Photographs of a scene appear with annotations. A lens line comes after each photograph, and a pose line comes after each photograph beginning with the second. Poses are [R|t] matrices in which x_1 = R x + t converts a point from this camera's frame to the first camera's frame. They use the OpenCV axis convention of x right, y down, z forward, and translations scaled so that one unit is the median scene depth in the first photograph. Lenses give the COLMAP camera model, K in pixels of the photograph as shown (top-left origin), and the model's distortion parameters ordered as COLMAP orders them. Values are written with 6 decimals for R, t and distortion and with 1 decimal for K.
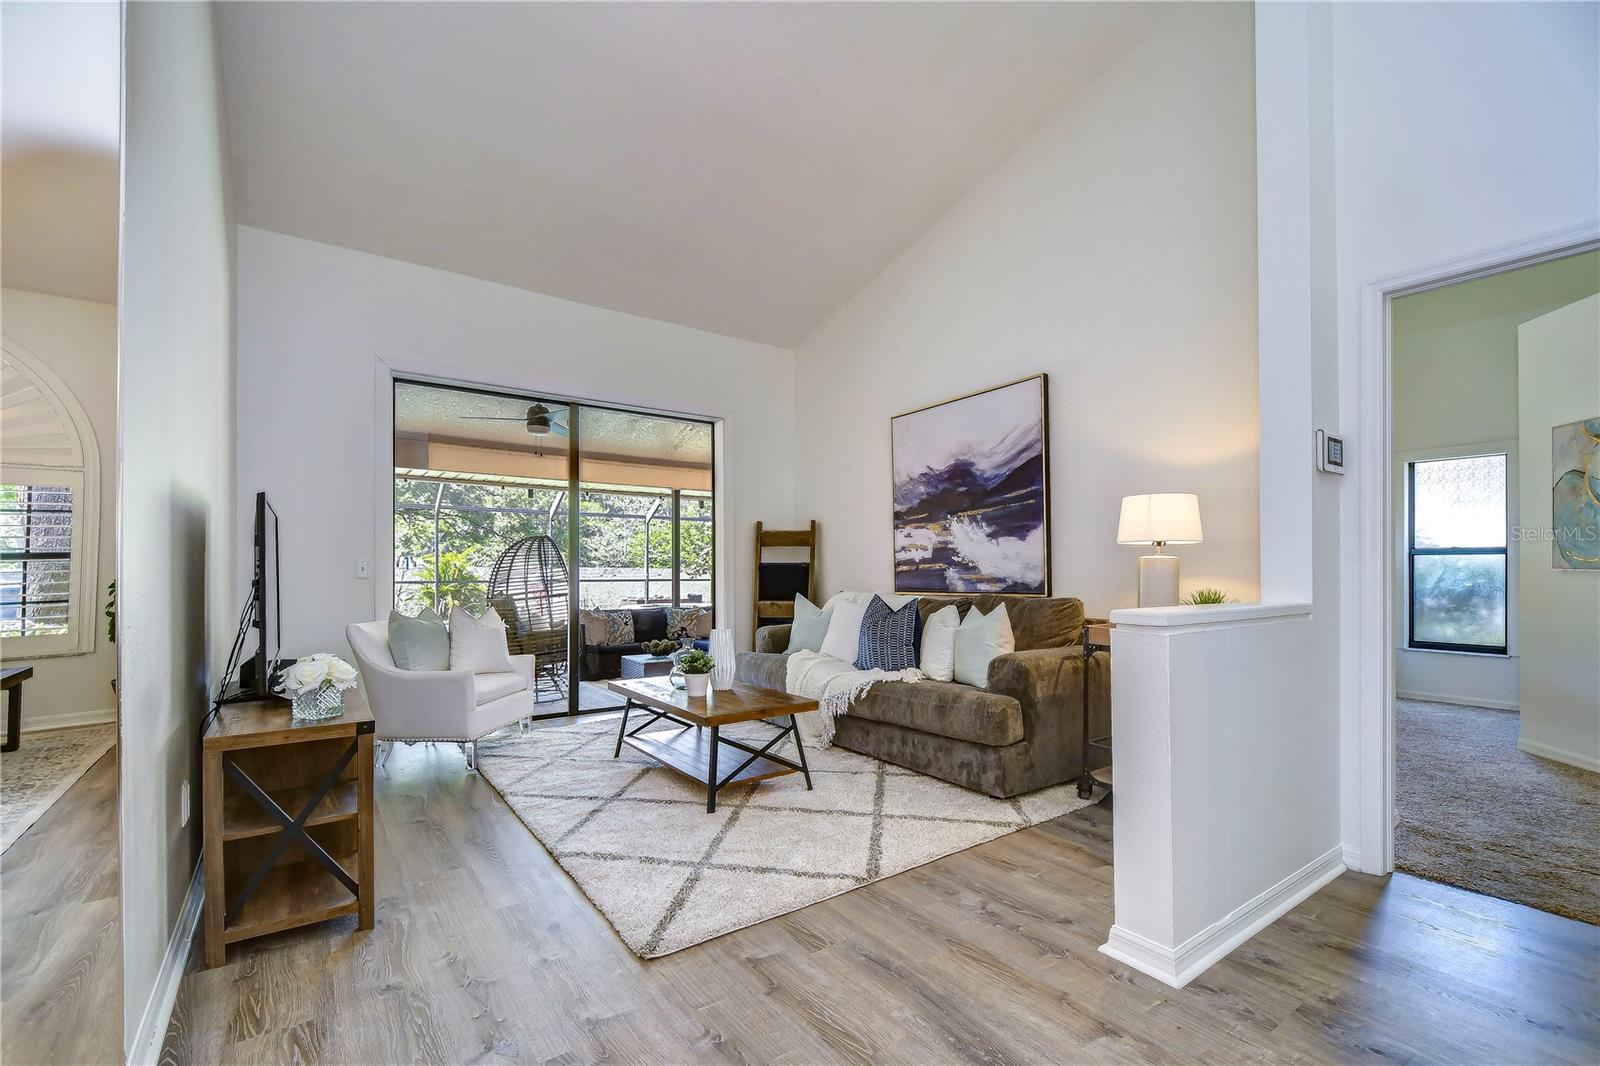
lens RADIAL K [[699.2, 0, 803.5], [0, 699.2, 563.7], [0, 0, 1]] dist [0.017322, -0.011396]
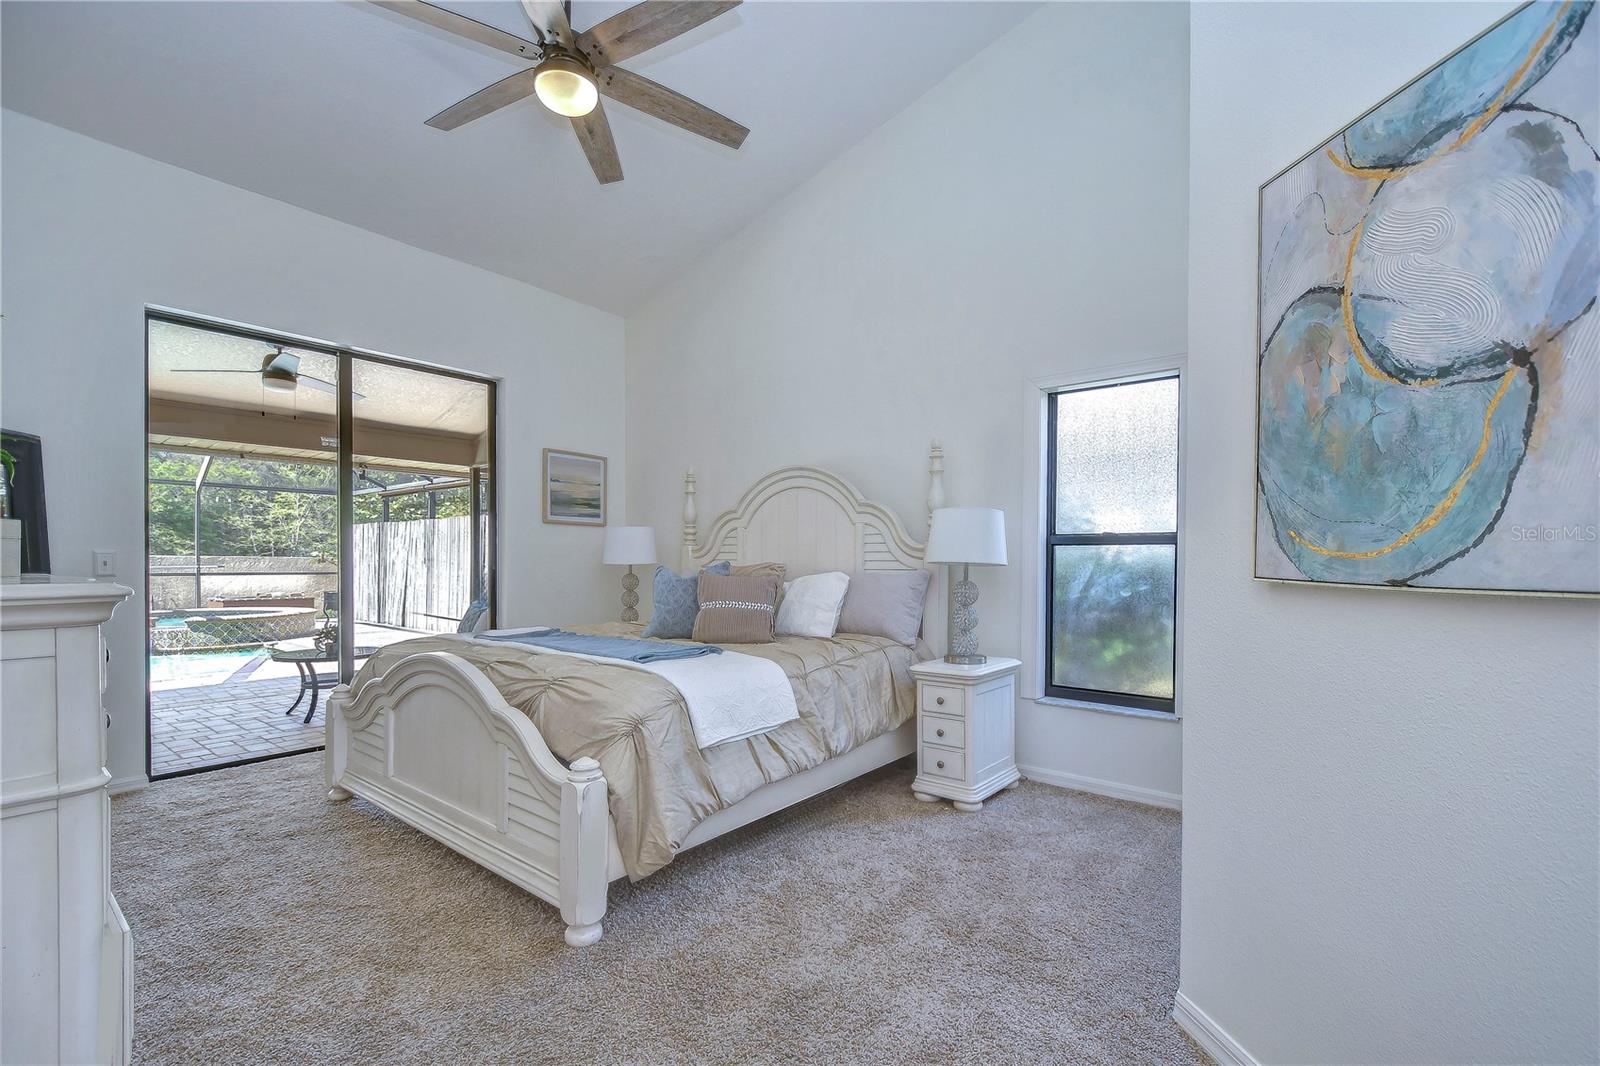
lens RADIAL K [[699.2, 0, 803.5], [0, 699.2, 563.7], [0, 0, 1]] dist [0.017322, -0.011396]
pose [[0.962567, 0.001274, 0.271042, 0.498288], [-0.005361, 0.999883, 0.014340, -0.003552], [-0.270992, -0.015256, 0.962461, 0.478001]]
